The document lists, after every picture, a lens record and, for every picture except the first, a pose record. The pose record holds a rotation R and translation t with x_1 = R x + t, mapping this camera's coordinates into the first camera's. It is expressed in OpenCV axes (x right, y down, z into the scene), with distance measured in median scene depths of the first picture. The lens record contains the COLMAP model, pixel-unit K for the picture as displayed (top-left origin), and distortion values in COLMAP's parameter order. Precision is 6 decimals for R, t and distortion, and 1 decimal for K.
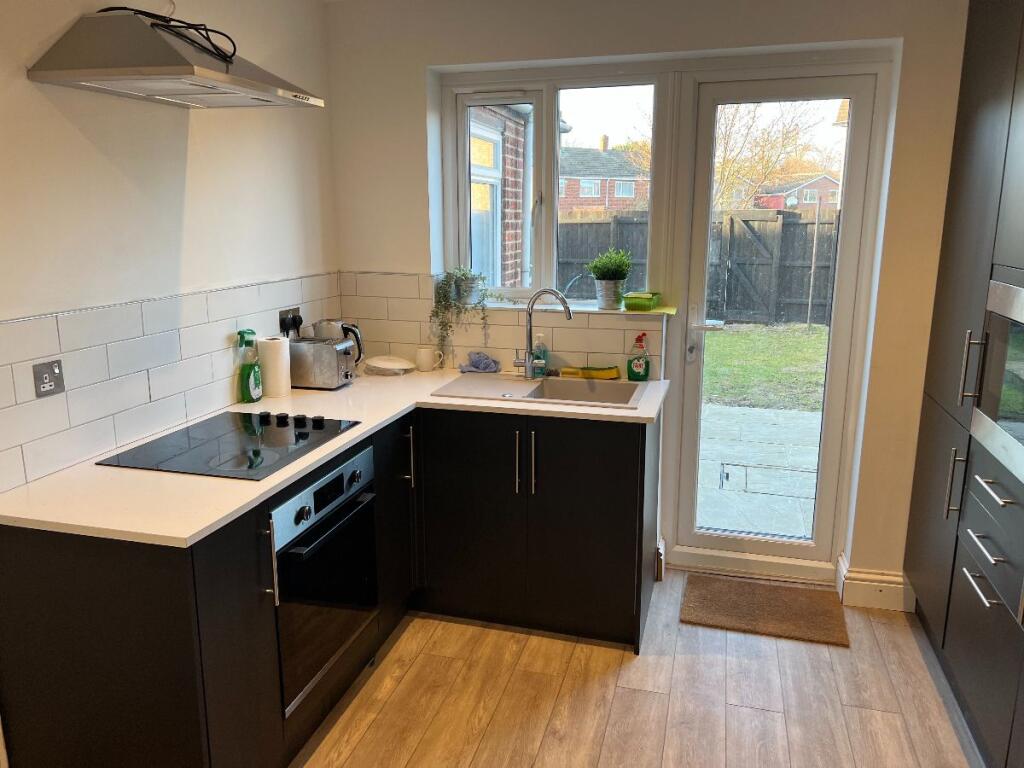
lens RADIAL K [[763.0, 0, 509.0], [0, 763.0, 382.3], [0, 0, 1]] dist [0.010253, -0.017112]
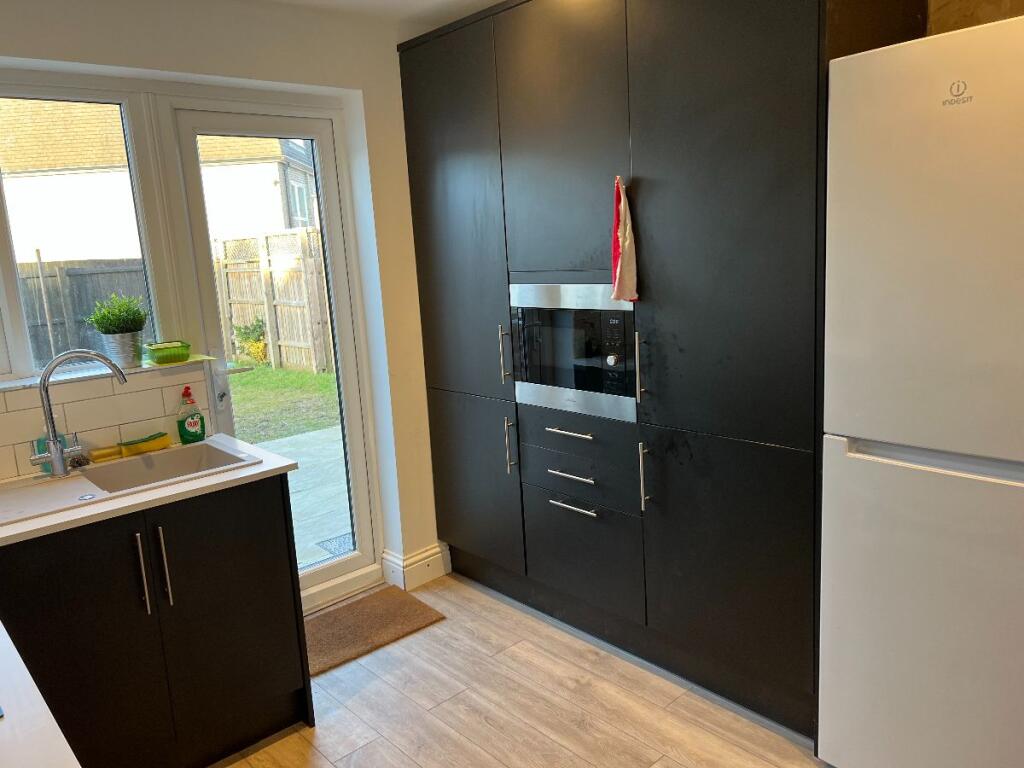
lens RADIAL K [[763.0, 0, 510.6], [0, 763.0, 382.1], [0, 0, 1]] dist [0.010253, -0.017112]
pose [[0.523942, -0.179304, 0.832667, -0.355510], [0.232143, 0.970643, 0.062943, -0.038980], [-0.819509, 0.160319, 0.550185, 0.221313]]
